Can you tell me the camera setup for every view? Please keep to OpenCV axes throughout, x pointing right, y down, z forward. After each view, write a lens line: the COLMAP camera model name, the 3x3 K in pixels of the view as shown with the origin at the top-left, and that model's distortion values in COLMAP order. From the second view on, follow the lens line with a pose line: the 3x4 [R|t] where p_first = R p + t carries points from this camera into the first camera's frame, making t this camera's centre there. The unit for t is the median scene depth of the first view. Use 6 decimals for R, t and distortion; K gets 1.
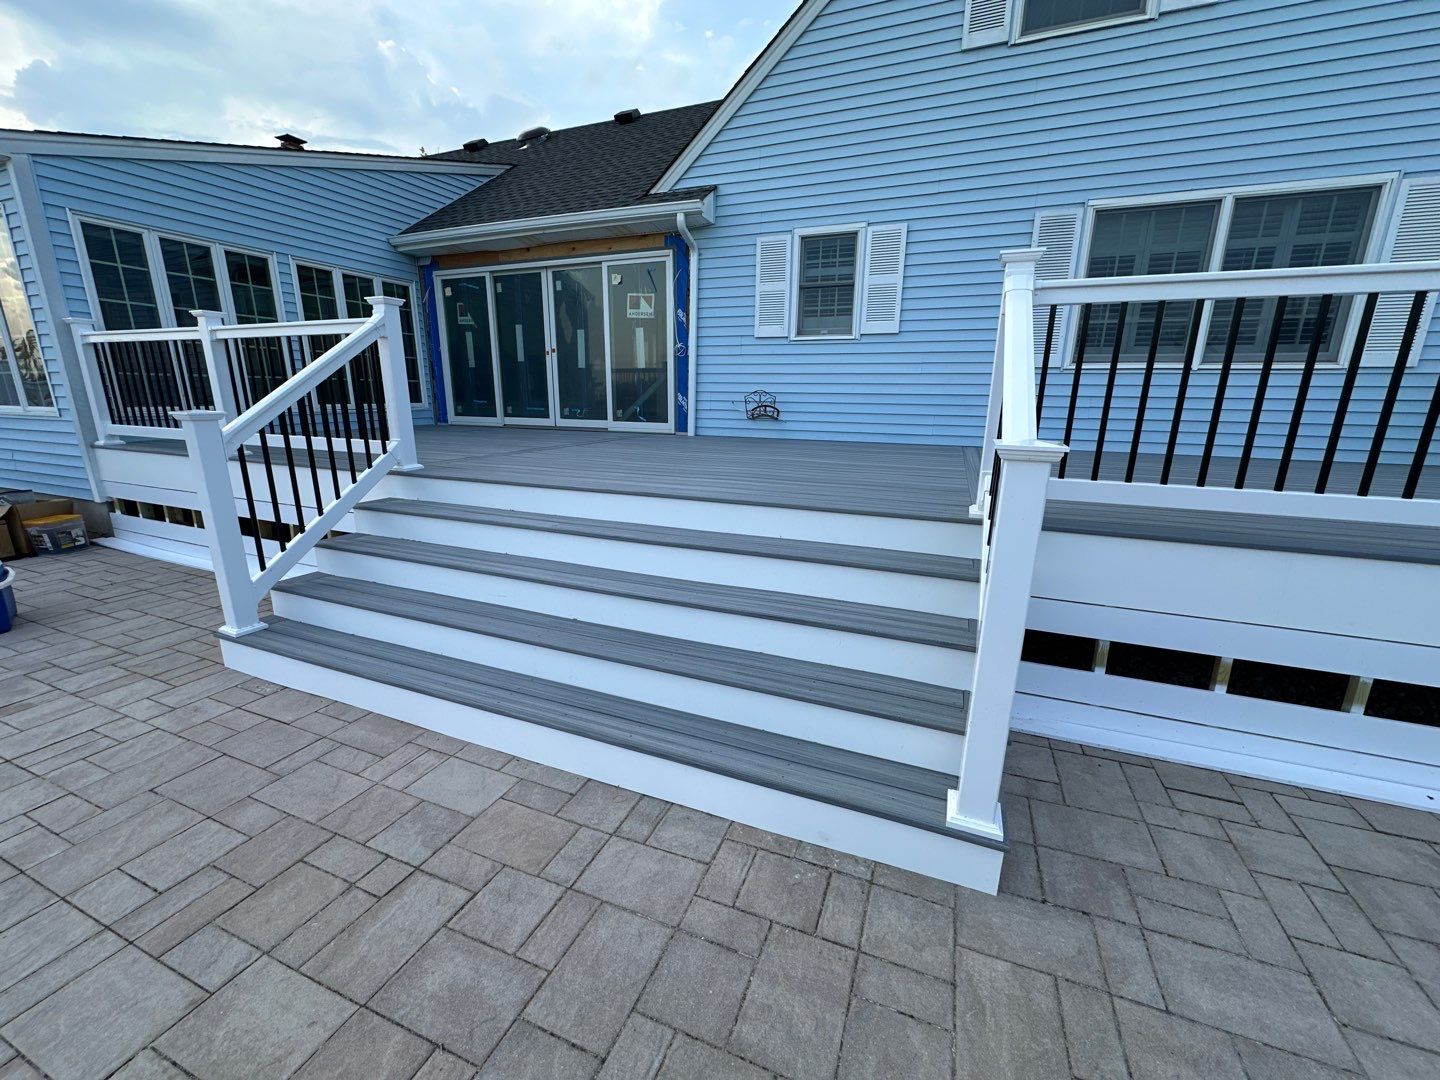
lens RADIAL K [[571.7, 0, 720.8], [0, 571.7, 540.0], [0, 0, 1]] dist [-0.003508, 0.000669]
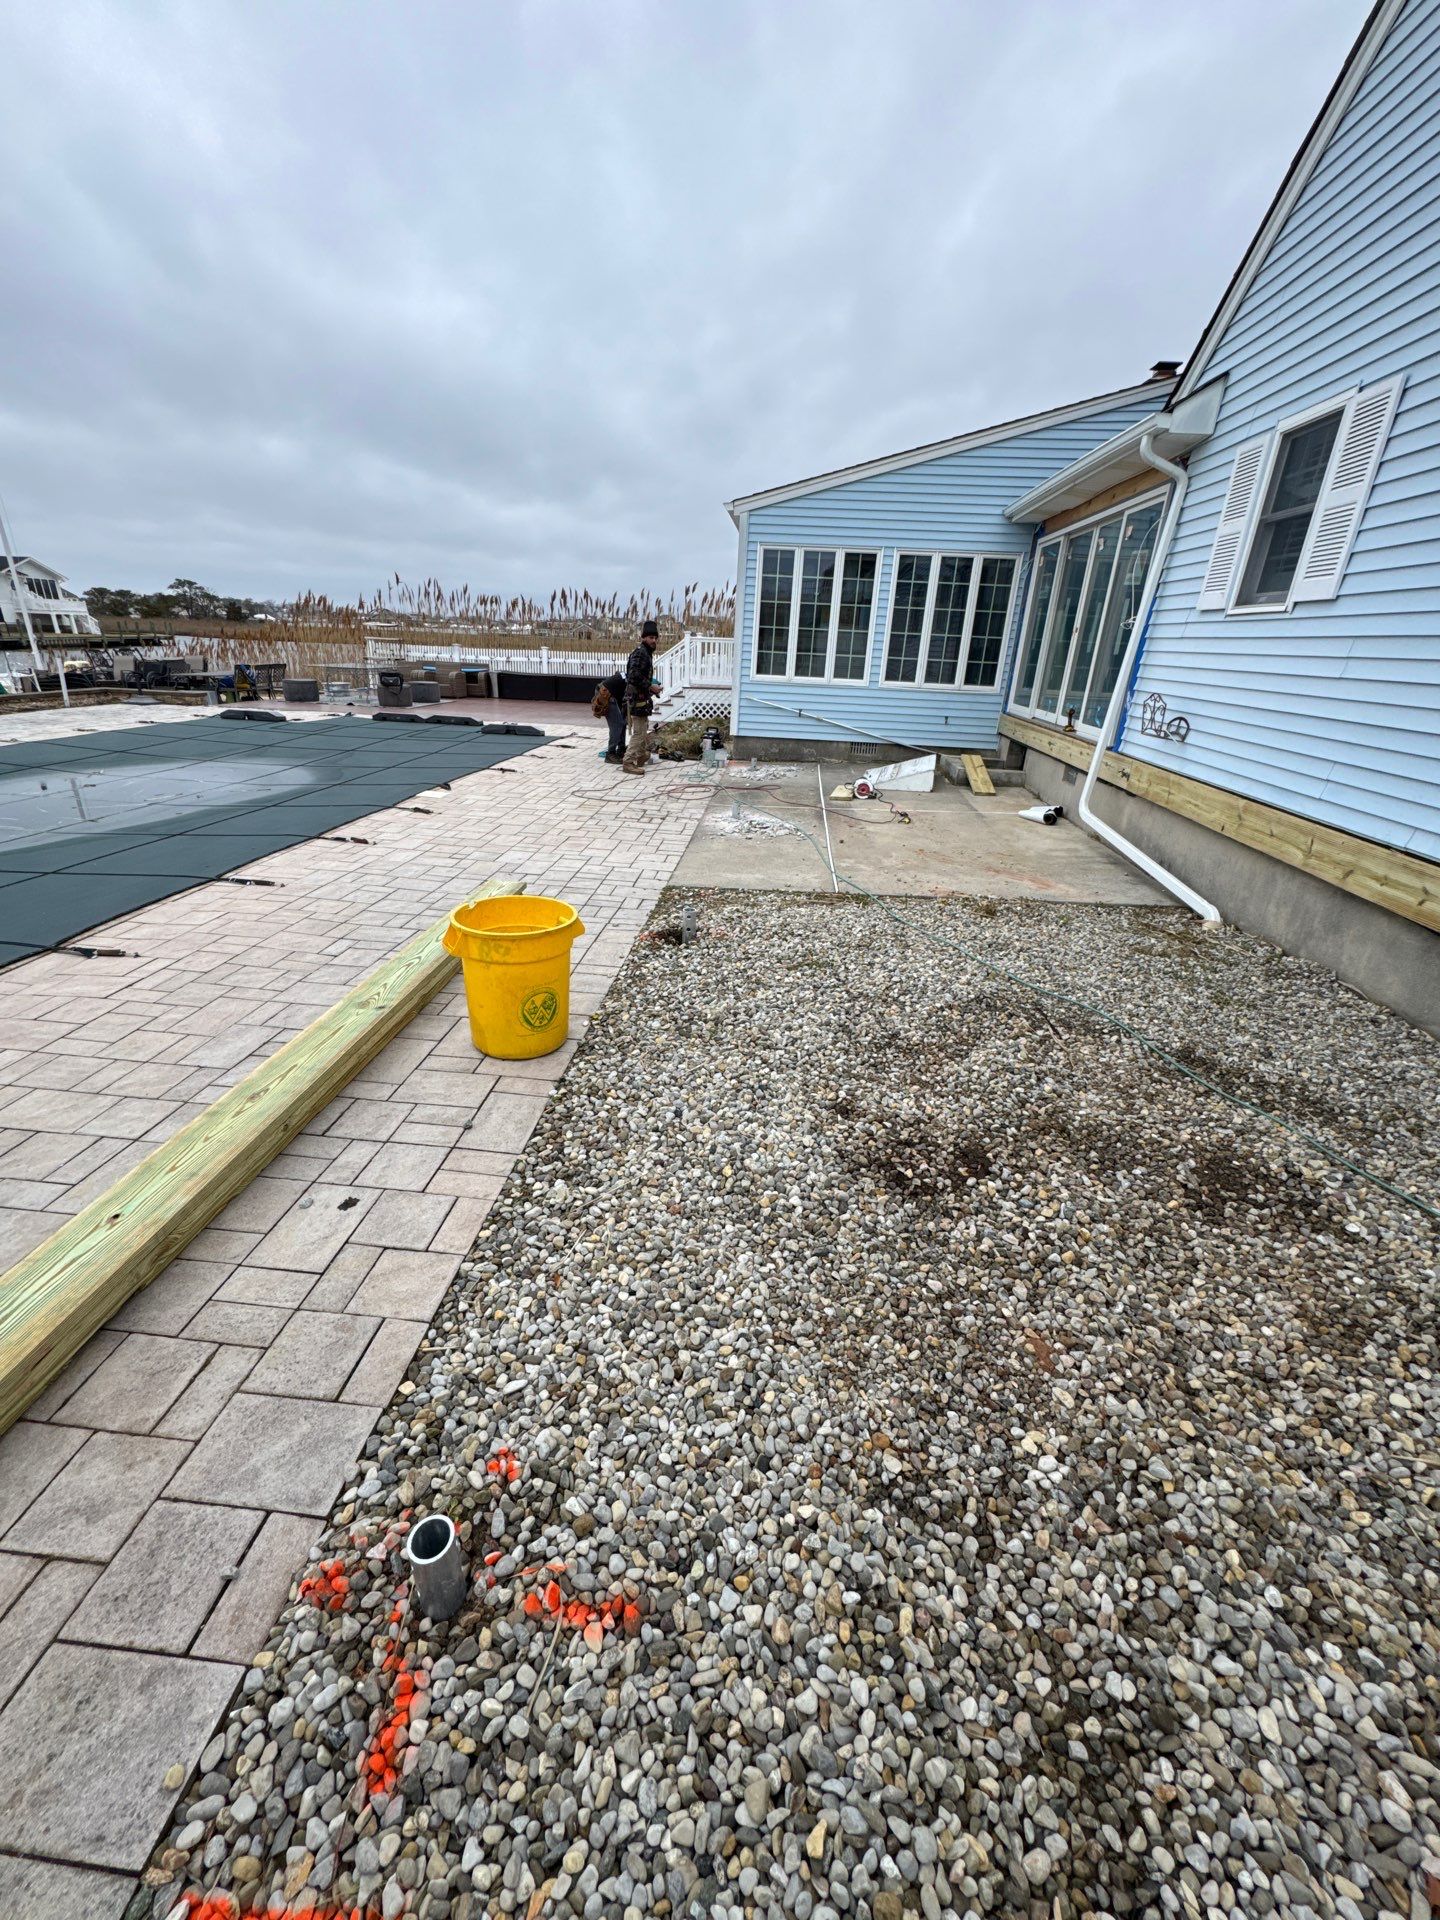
lens RADIAL K [[762.3, 0, 718.5], [0, 762.3, 955.8], [0, 0, 1]] dist [-0.003508, 0.000669]
pose [[0.287860, 0.370734, -0.883002, 0.946717], [-0.277449, 0.914771, 0.293624, -0.110790], [0.916602, 0.160466, 0.366186, 0.276478]]
